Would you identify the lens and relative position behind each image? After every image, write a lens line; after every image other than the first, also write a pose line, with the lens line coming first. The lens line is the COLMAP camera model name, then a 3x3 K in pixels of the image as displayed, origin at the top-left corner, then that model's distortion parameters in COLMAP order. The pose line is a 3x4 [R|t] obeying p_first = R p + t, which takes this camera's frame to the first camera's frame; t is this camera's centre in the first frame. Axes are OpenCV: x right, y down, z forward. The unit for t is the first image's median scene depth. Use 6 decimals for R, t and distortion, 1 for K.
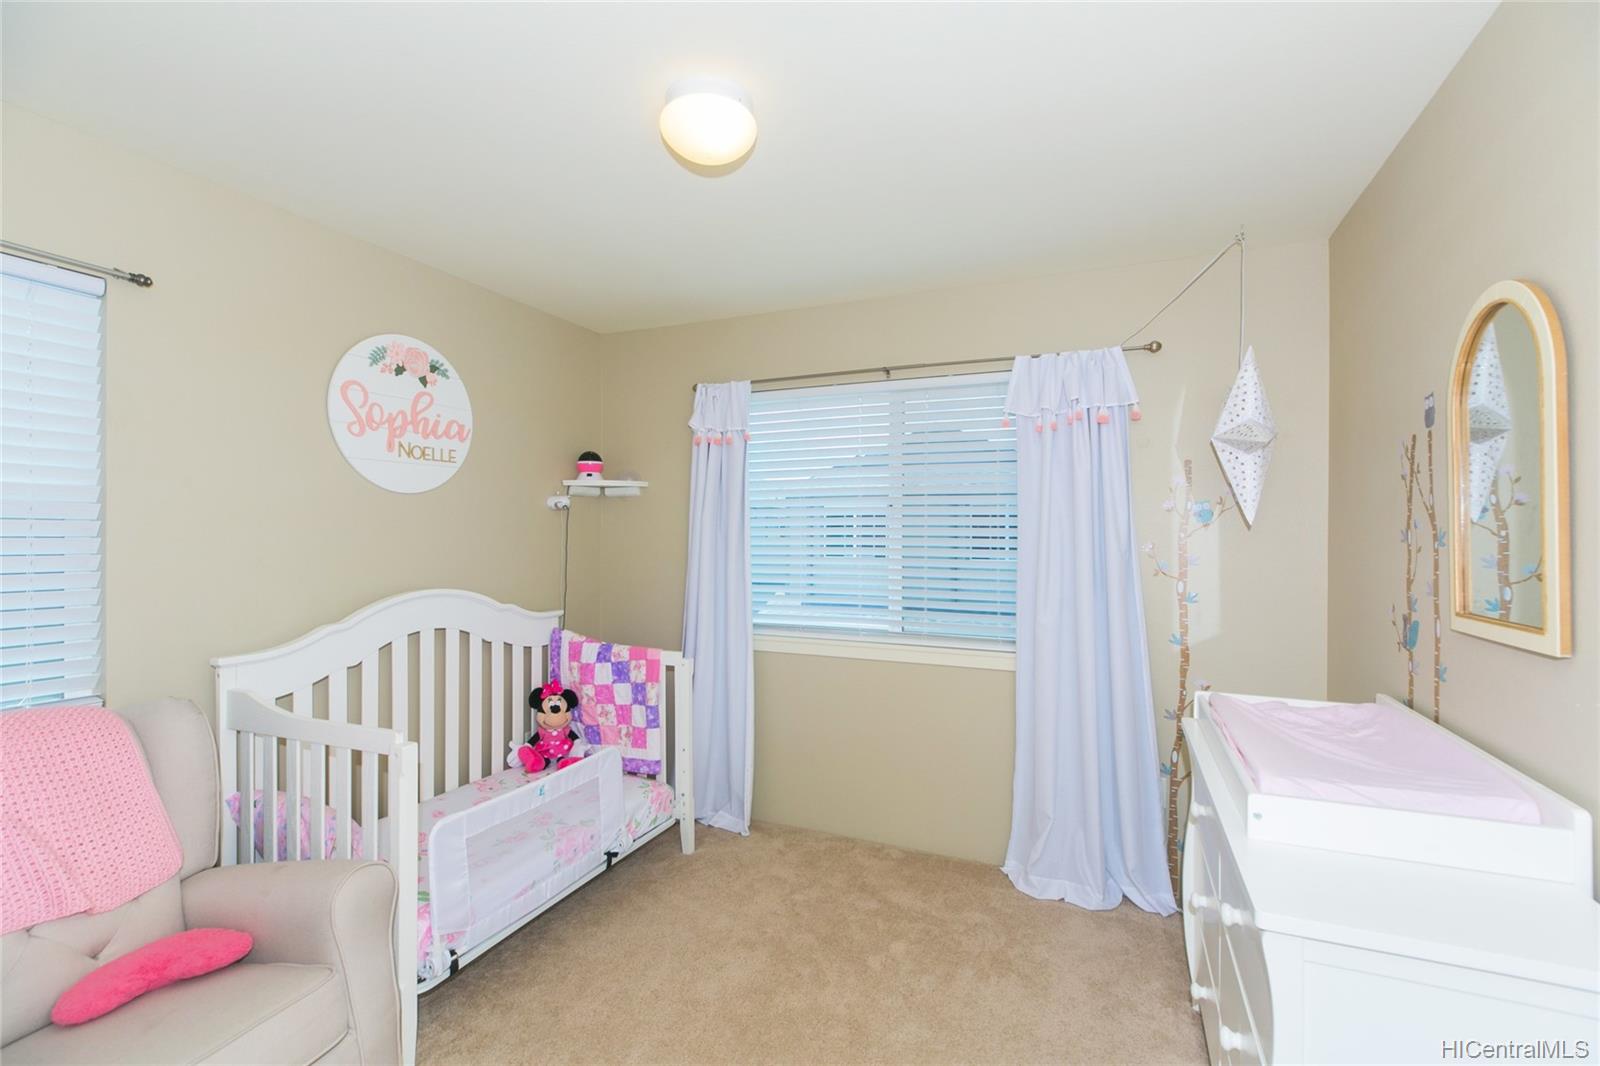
lens RADIAL K [[721.1, 0, 800.1], [0, 721.1, 533.2], [0, 0, 1]] dist [0.006572, -0.003761]
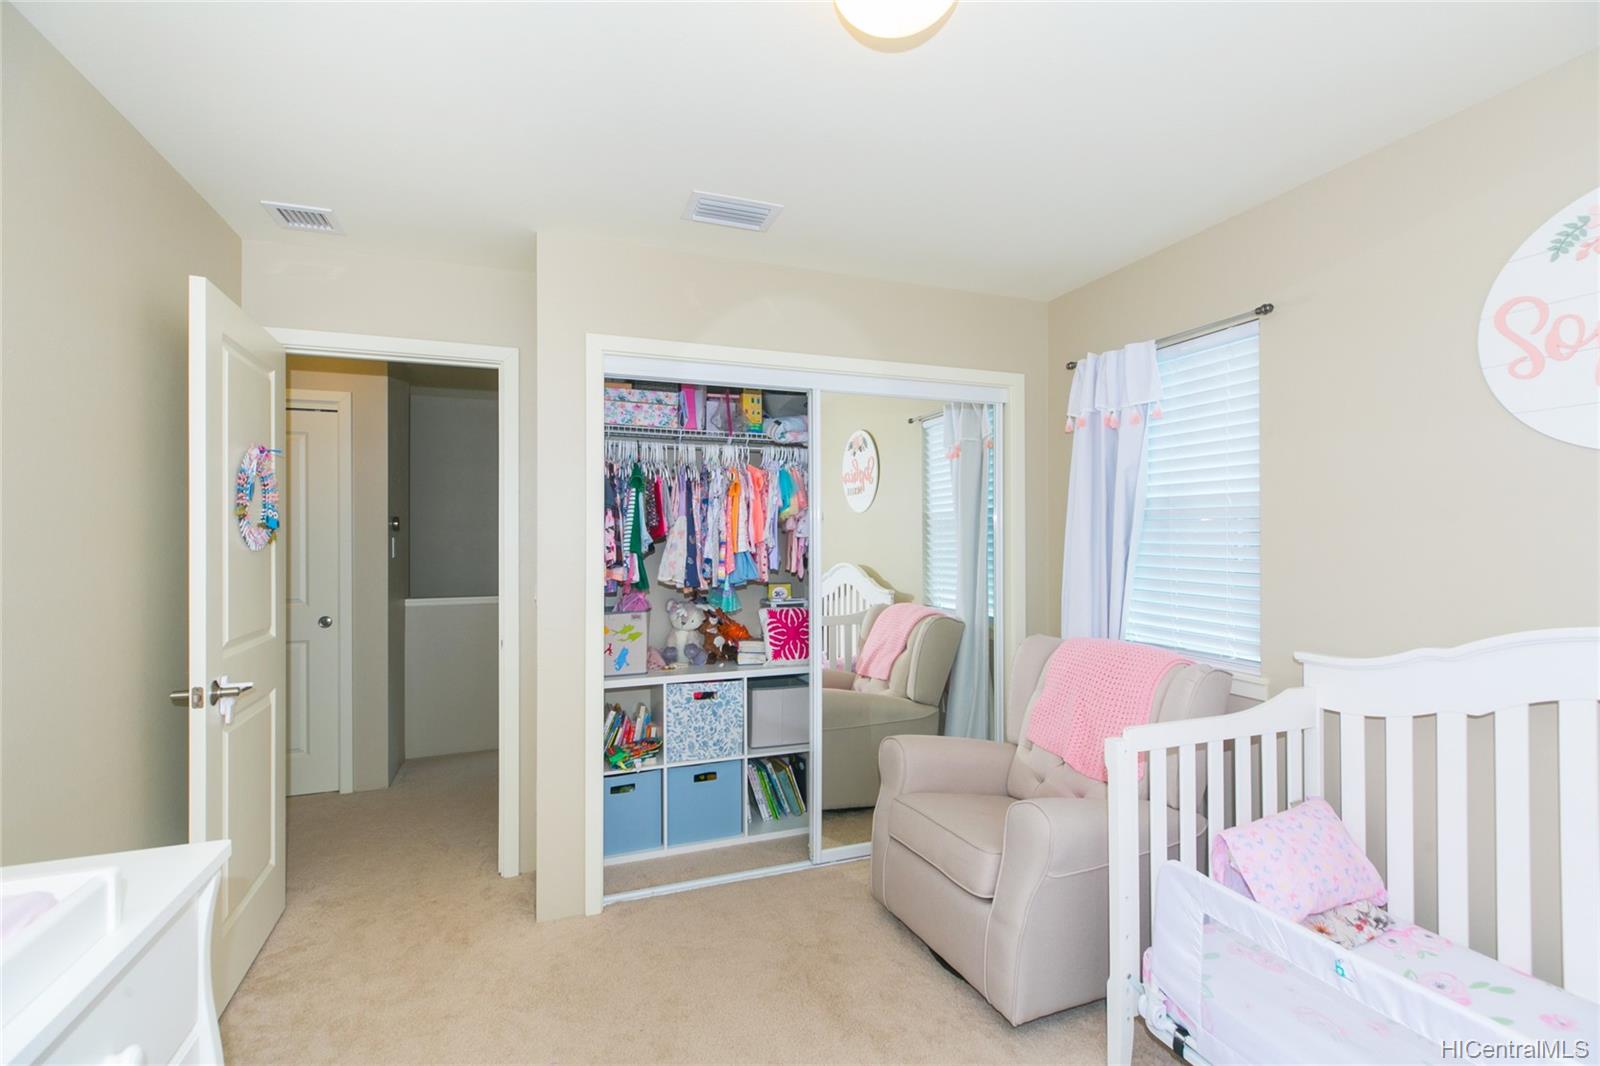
lens RADIAL K [[721.1, 0, 799.9], [0, 721.1, 534.1], [0, 0, 1]] dist [0.006572, -0.003761]
pose [[-0.714975, 0.000339, -0.699150, 0.325916], [0.005355, 0.999973, -0.004991, 0.007806], [0.699130, -0.007313, -0.714958, 1.008505]]
